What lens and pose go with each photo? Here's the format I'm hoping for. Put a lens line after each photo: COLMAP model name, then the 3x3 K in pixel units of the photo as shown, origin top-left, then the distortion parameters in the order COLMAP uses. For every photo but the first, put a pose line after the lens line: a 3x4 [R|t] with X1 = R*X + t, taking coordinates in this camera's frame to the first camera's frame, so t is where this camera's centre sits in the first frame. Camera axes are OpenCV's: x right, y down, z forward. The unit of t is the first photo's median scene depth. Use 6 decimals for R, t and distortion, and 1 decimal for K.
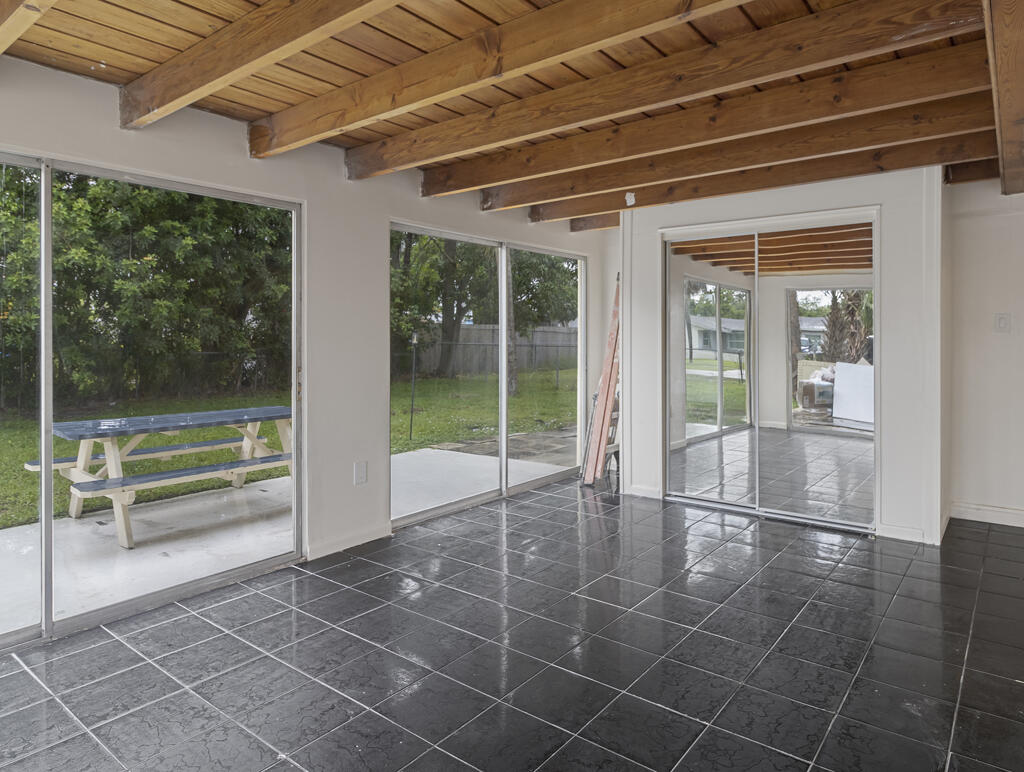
lens RADIAL K [[641.6, 0, 518.8], [0, 641.6, 412.1], [0, 0, 1]] dist [0.001368, 0.000284]
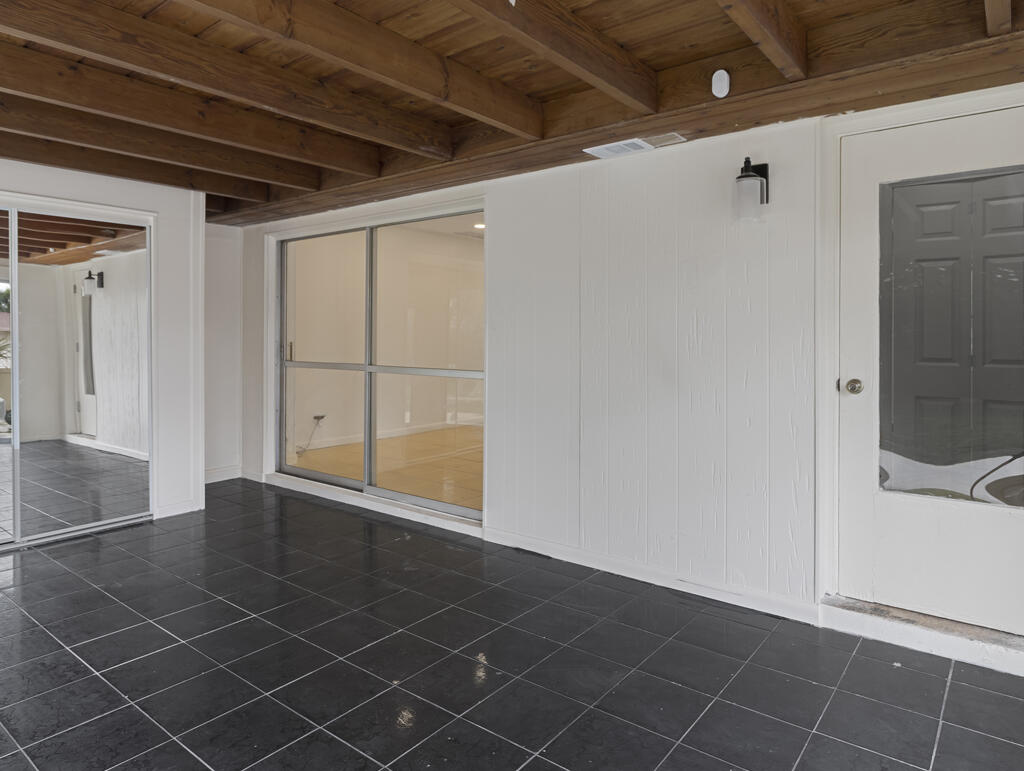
lens RADIAL K [[641.6, 0, 518.8], [0, 641.6, 411.6], [0, 0, 1]] dist [0.001368, 0.000284]
pose [[0.001131, -0.114920, 0.993374, -0.604118], [0.119083, 0.986322, 0.113969, -0.044399], [-0.992884, 0.118165, 0.014800, 0.446405]]
